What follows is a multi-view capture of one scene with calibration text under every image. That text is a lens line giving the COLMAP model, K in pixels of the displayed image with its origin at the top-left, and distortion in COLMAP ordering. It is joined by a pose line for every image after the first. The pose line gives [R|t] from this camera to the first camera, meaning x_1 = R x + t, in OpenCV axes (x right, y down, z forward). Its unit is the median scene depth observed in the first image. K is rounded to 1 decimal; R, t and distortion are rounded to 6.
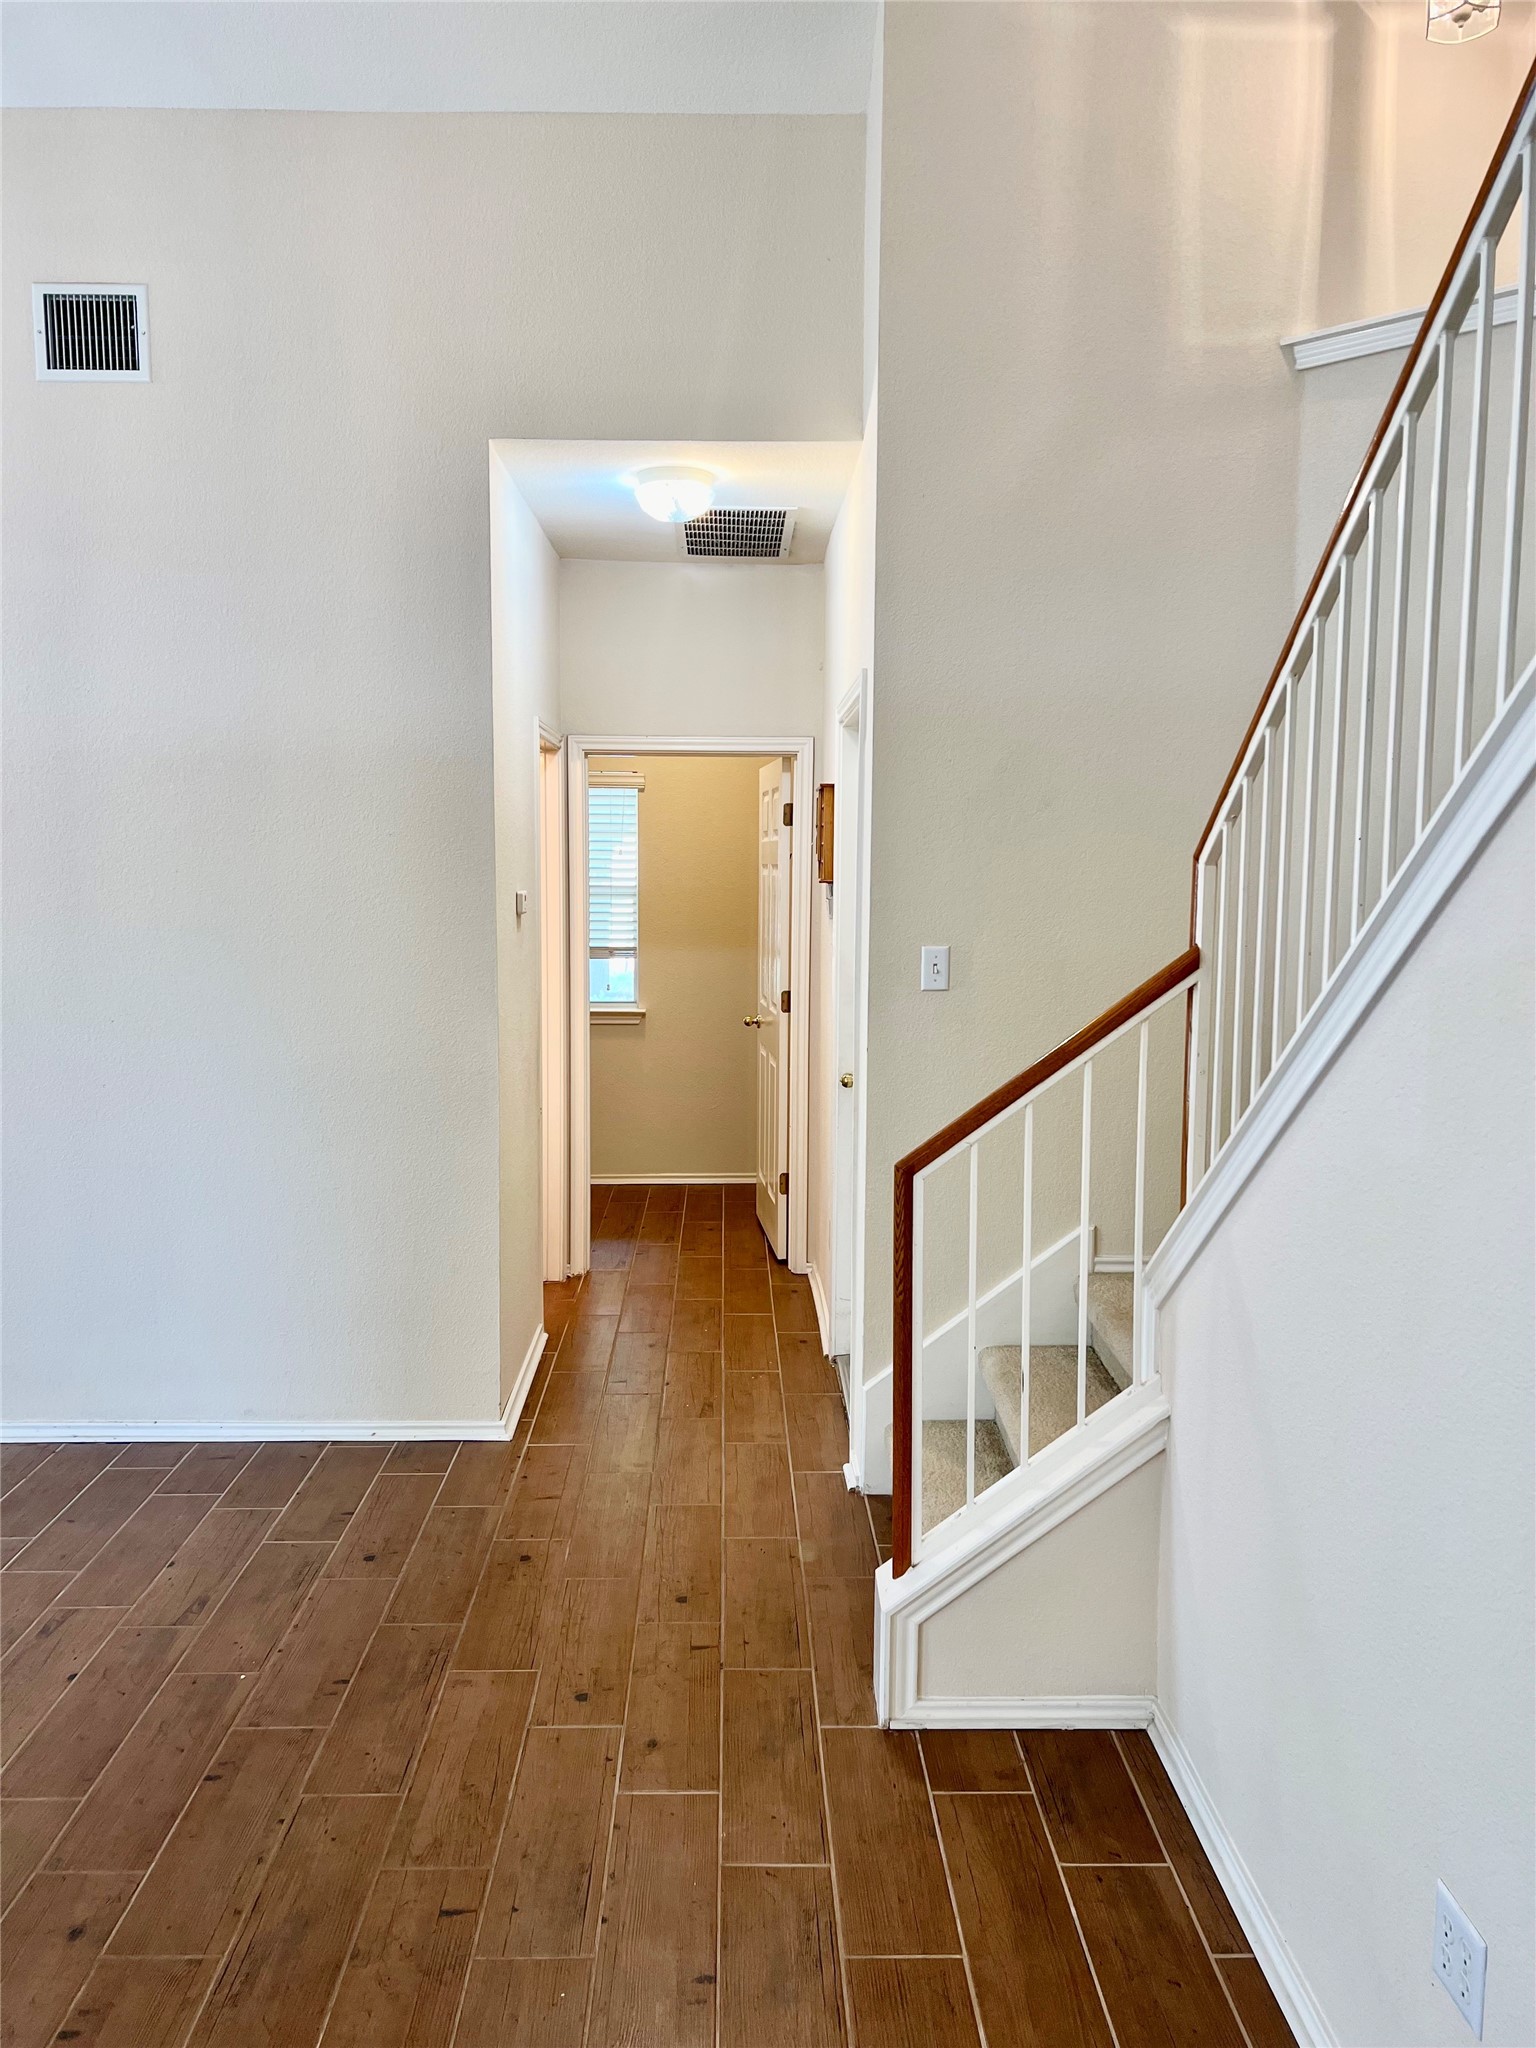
lens RADIAL K [[1538.9, 0, 761.4], [0, 1538.9, 1013.6], [0, 0, 1]] dist [0.052713, -0.051990]
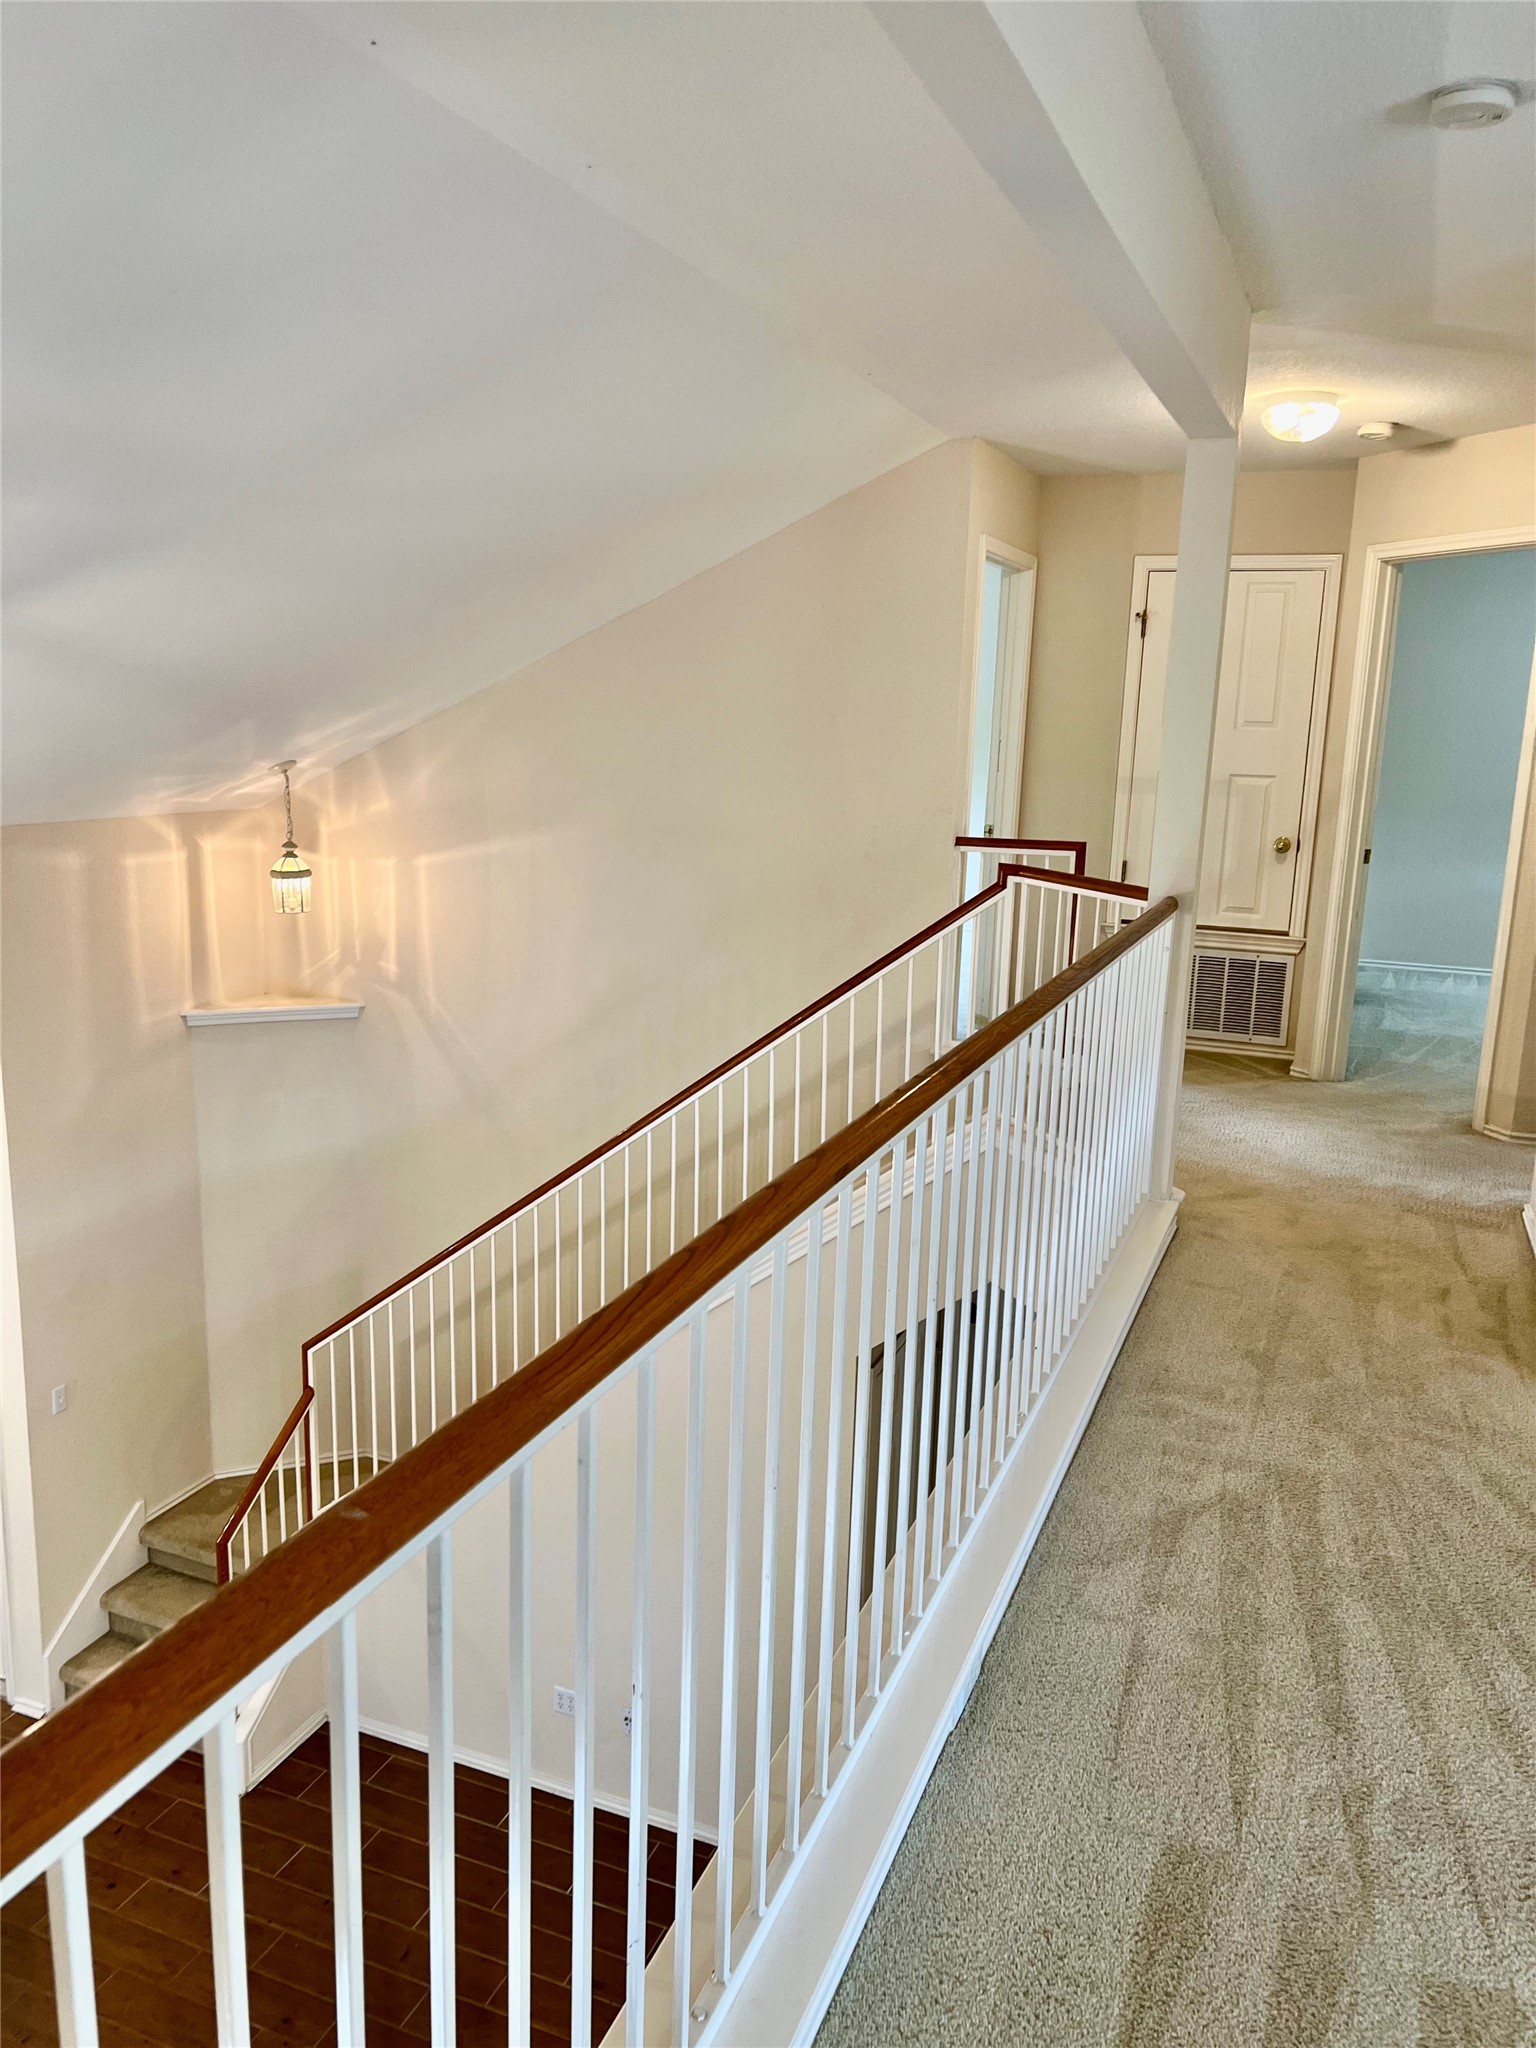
lens RADIAL K [[1538.9, 0, 752.4], [0, 1538.9, 1060.4], [0, 0, 1]] dist [0.052713, -0.051990]
pose [[0.407325, -0.196598, 0.891872, -1.037280], [0.069429, 0.980395, 0.184403, -0.669322], [-0.910641, -0.013191, 0.412989, -0.374744]]
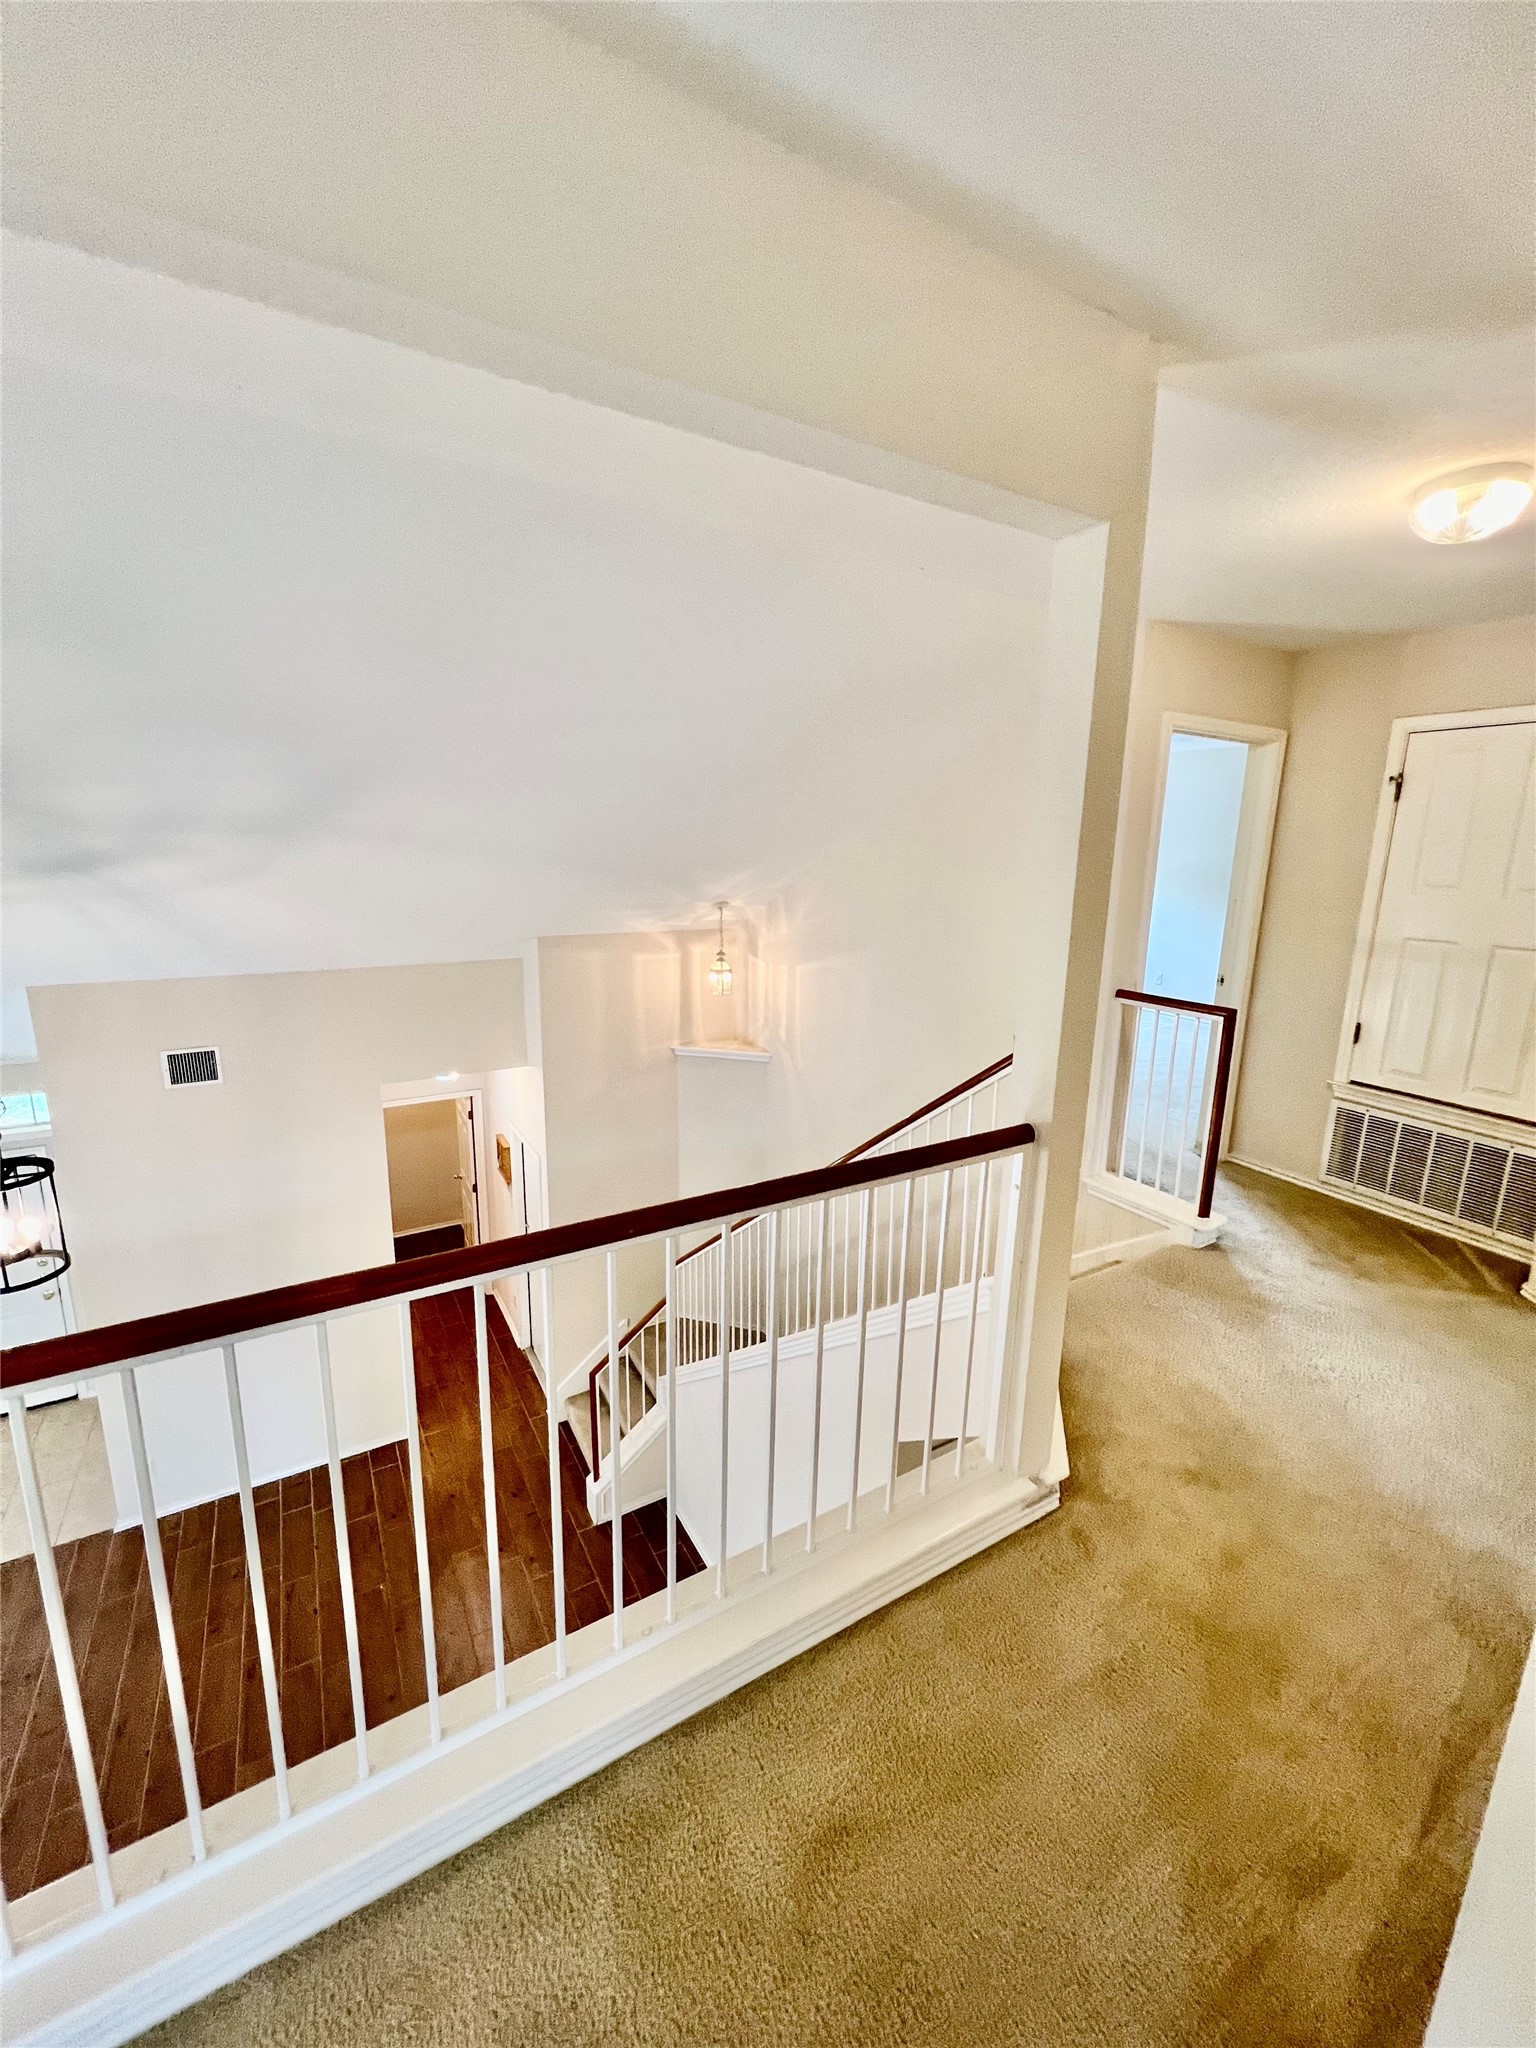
lens RADIAL K [[820.4, 0, 754.7], [0, 820.4, 1023.6], [0, 0, 1]] dist [-0.001667, 0.000381]
pose [[0.873641, -0.095031, 0.477200, -0.299934], [0.038264, 0.991123, 0.127322, -0.682969], [-0.485064, -0.092974, 0.869522, -0.509652]]
